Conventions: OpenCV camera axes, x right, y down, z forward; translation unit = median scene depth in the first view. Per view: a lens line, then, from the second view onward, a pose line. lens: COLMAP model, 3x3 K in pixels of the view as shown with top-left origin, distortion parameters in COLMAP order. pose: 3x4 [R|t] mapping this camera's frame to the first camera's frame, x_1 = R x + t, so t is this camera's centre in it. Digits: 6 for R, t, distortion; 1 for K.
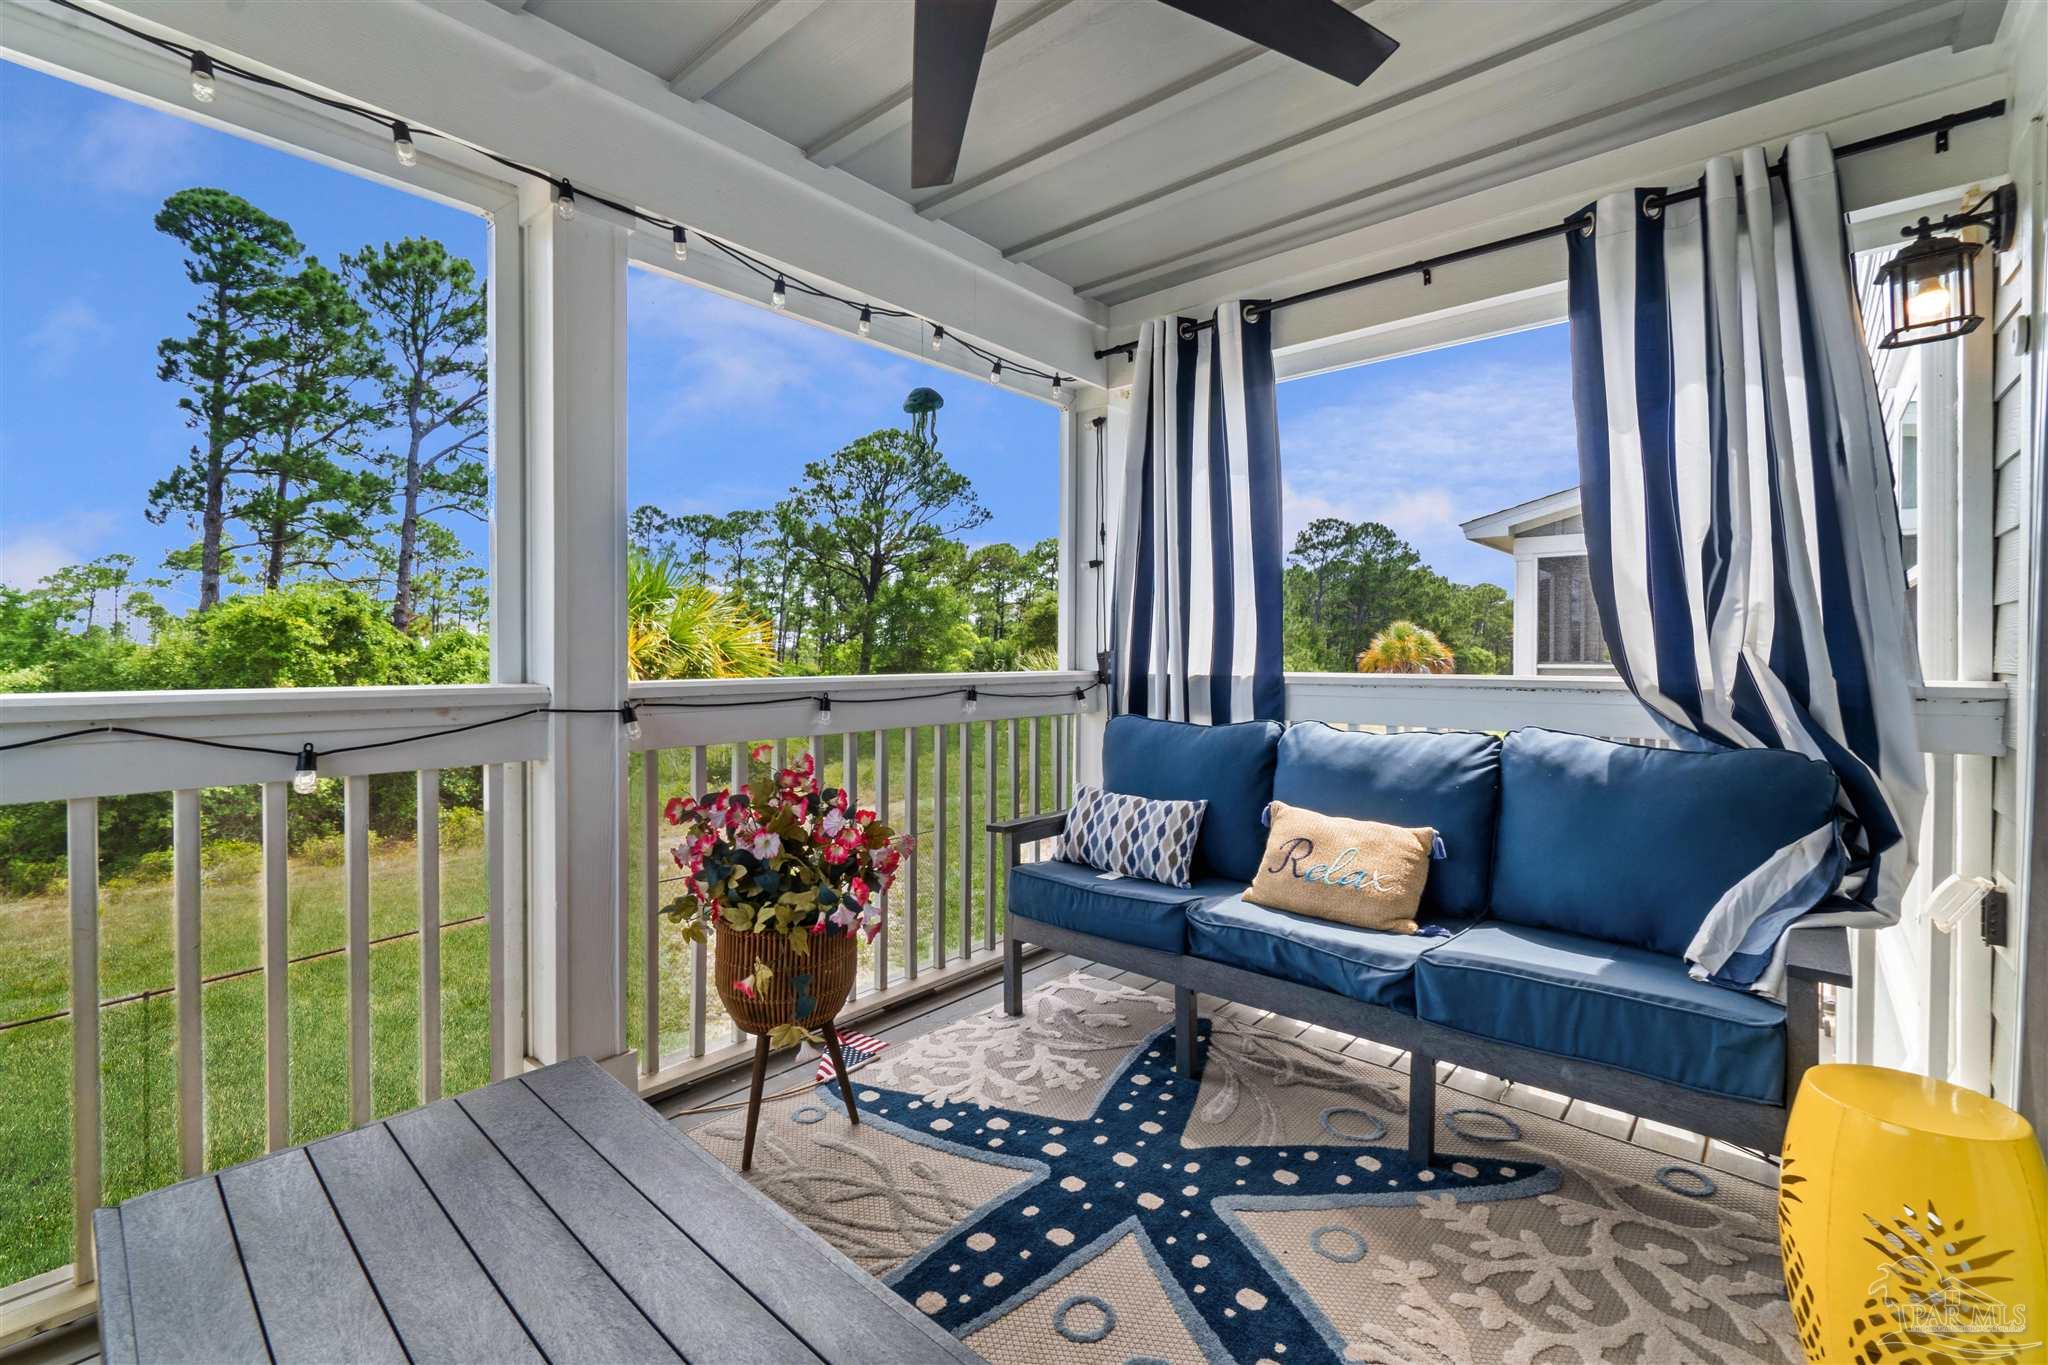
lens RADIAL K [[906.6, 0, 1021.9], [0, 906.6, 664.9], [0, 0, 1]] dist [-0.017669, 0.011644]
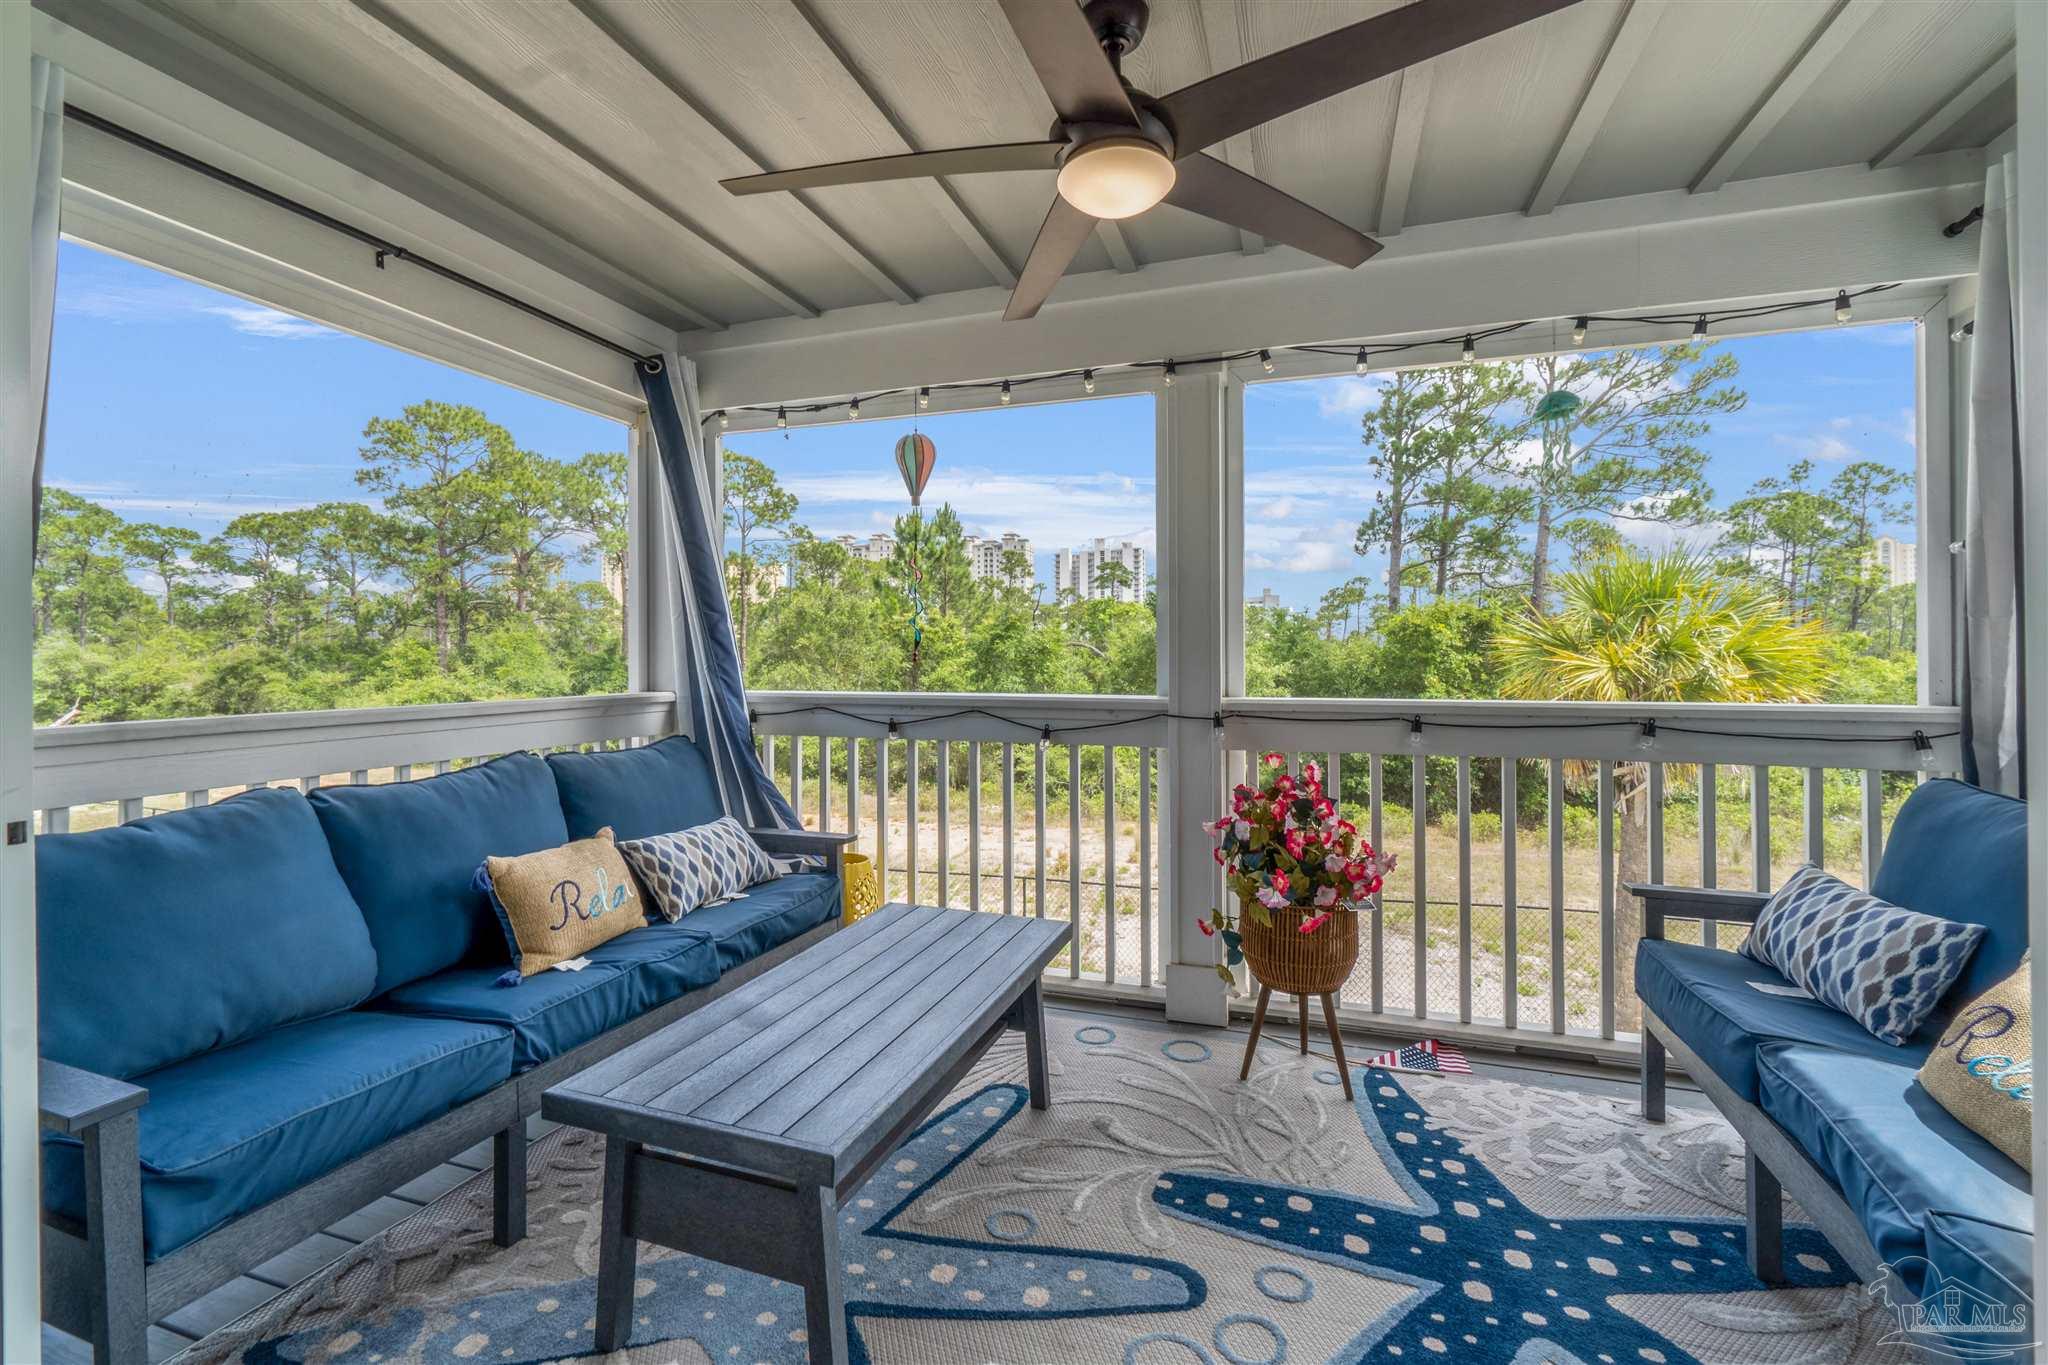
lens RADIAL K [[906.1, 0, 983.0], [0, 906.1, 652.0], [0, 0, 1]] dist [0.000459, -0.000537]
pose [[0.352803, -0.001529, -0.935696, 0.549373], [-0.007543, 0.999962, -0.004478, -0.032385], [0.935667, 0.008637, 0.352778, 0.130488]]
